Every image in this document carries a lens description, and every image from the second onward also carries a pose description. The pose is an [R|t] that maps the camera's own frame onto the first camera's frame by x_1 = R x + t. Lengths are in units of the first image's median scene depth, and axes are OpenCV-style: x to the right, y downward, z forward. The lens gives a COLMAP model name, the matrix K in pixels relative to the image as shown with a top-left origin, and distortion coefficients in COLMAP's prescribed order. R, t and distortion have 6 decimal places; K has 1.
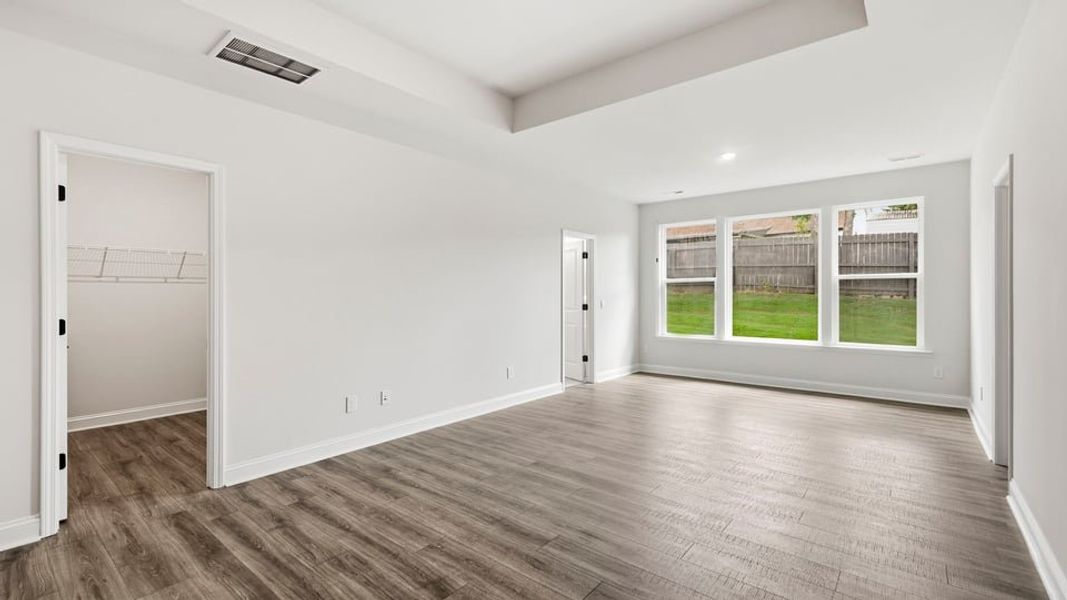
lens RADIAL K [[461.2, 0, 529.8], [0, 461.2, 297.4], [0, 0, 1]] dist [0.004122, 0.000153]
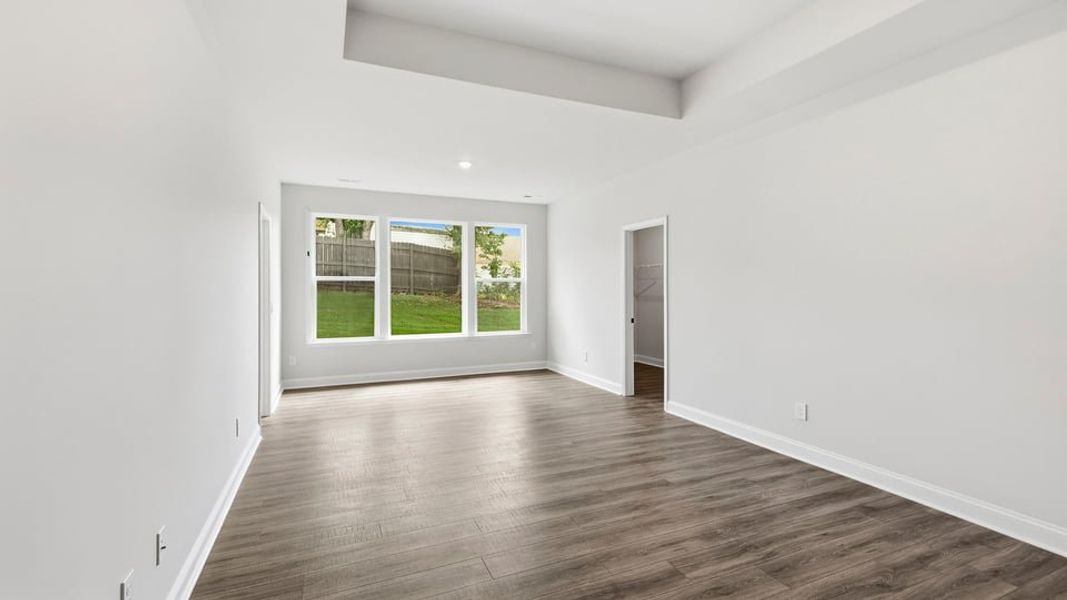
lens RADIAL K [[461.2, 0, 520.0], [0, 461.2, 280.9], [0, 0, 1]] dist [0.004122, 0.000153]
pose [[0.459515, 0.019290, 0.887961, -0.316650], [0.008187, 0.999630, -0.025952, -0.006758], [-0.888132, 0.019195, 0.459187, 0.291450]]
